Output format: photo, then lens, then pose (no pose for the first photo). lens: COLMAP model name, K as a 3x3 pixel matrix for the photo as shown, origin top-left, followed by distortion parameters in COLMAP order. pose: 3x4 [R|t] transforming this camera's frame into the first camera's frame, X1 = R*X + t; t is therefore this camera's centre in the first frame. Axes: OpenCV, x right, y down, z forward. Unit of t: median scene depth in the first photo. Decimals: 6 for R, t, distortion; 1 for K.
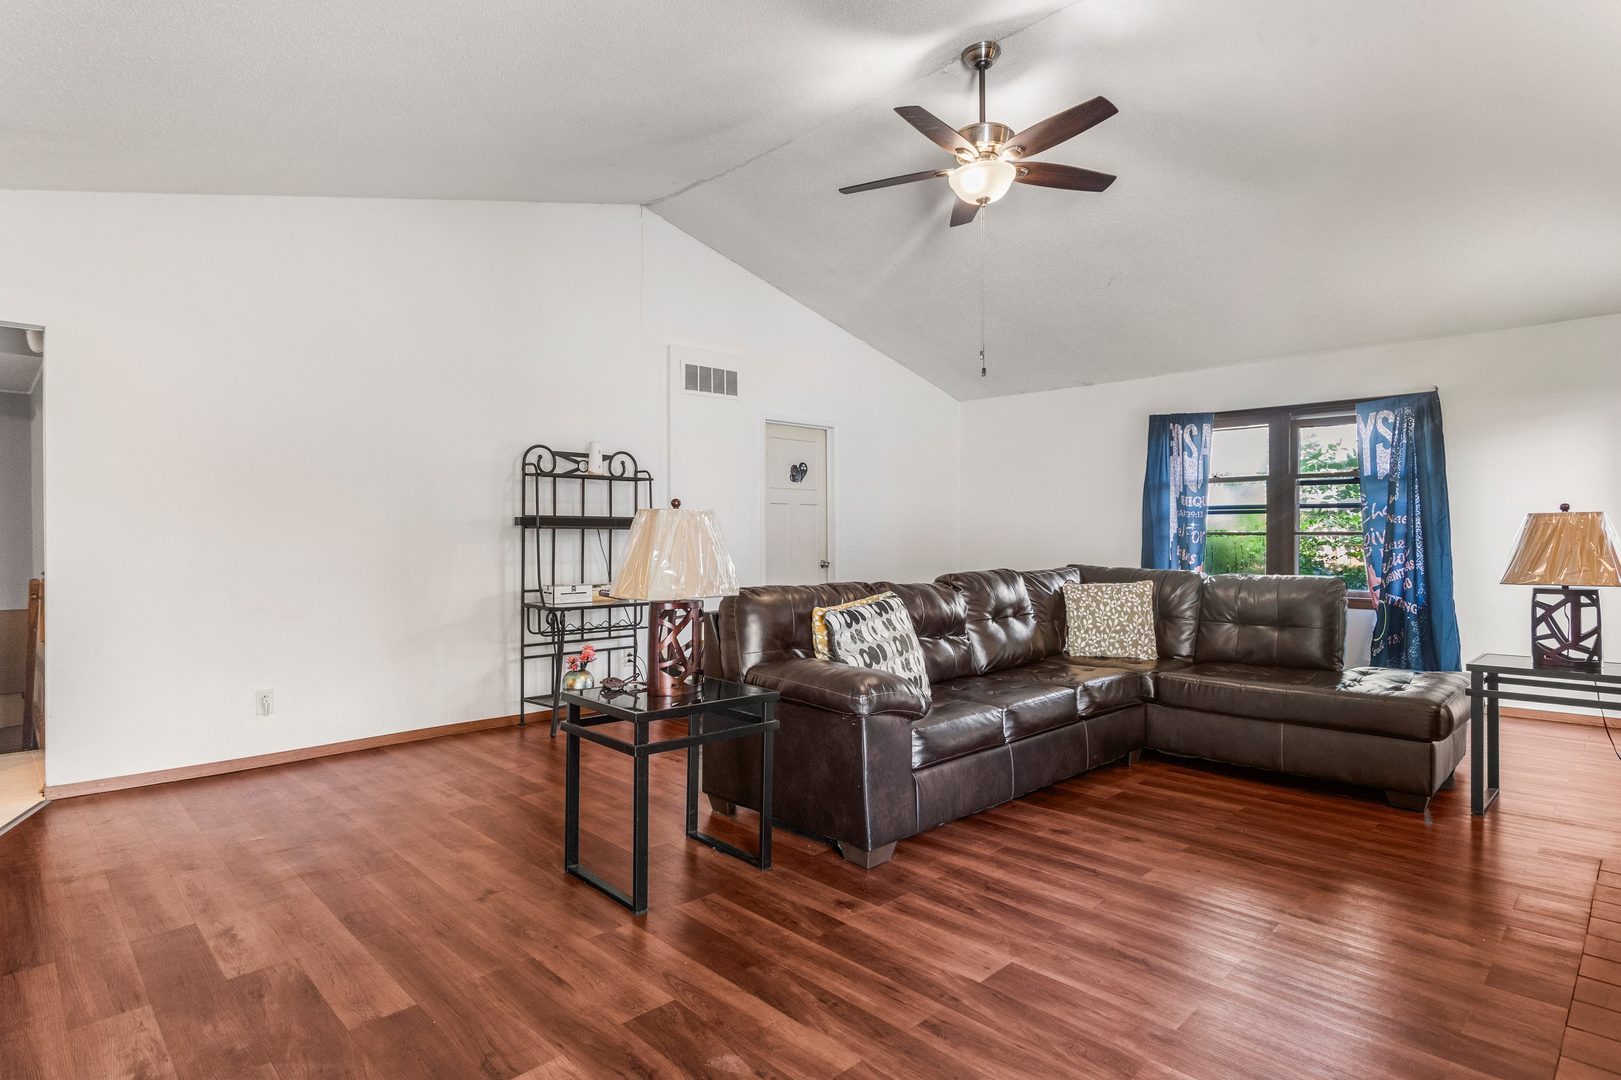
lens RADIAL K [[788.3, 0, 745.6], [0, 788.3, 535.9], [0, 0, 1]] dist [-0.000444, -0.000044]
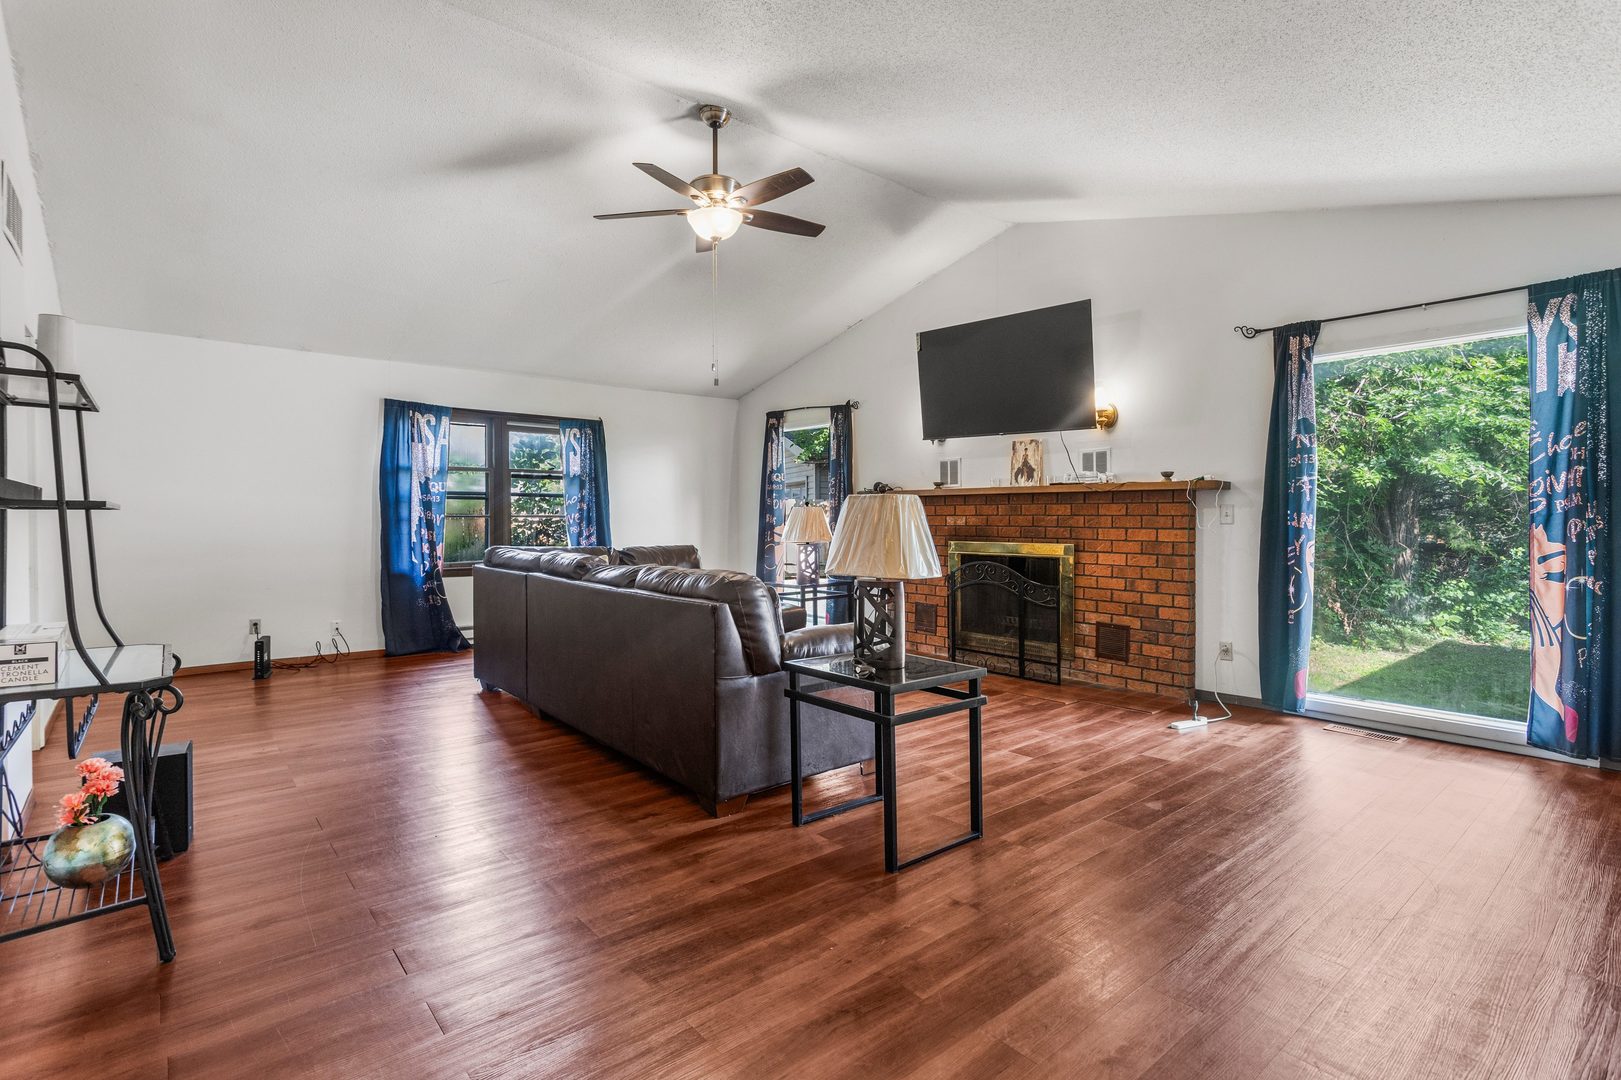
lens RADIAL K [[784.7, 0, 808.7], [0, 784.7, 533.6], [0, 0, 1]] dist [0.002278, 0.000522]
pose [[0.070256, -0.023152, 0.997260, -0.879172], [0.000656, 0.999731, 0.023163, -0.007372], [-0.997529, -0.000973, 0.070253, 0.773690]]
